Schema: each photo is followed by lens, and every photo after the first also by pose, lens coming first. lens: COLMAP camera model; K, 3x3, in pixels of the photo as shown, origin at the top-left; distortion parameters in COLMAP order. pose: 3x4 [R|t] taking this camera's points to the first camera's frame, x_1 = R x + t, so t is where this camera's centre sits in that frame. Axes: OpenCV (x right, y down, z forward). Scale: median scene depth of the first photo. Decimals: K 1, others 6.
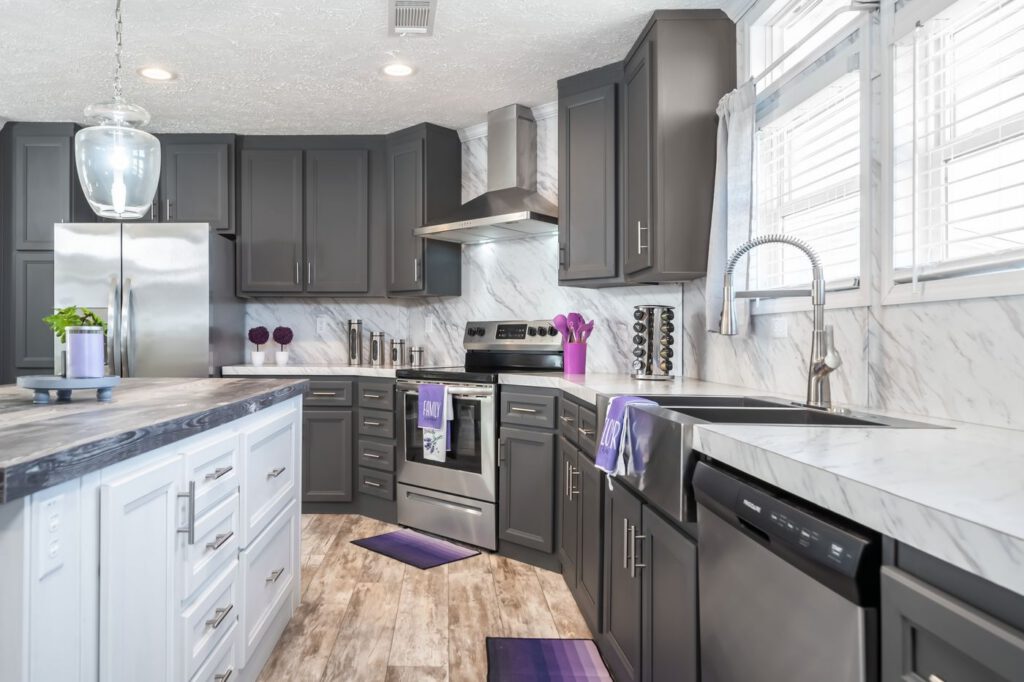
lens RADIAL K [[698.1, 0, 442.5], [0, 698.1, 344.2], [0, 0, 1]] dist [-0.007978, -0.000624]
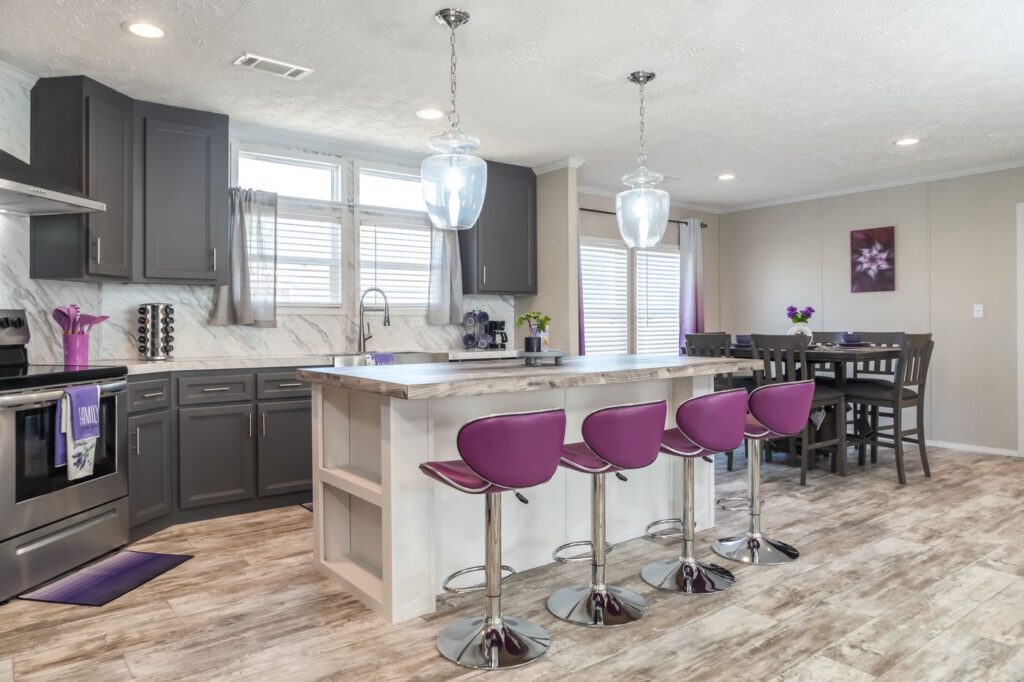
lens RADIAL K [[690.2, 0, 507.3], [0, 690.2, 312.0], [0, 0, 1]] dist [-0.010453, -0.000626]
pose [[-0.608701, 0.015025, 0.793257, -0.871061], [0.012231, 0.999880, -0.009553, -0.015082], [-0.793305, 0.003887, -0.608812, 0.979685]]
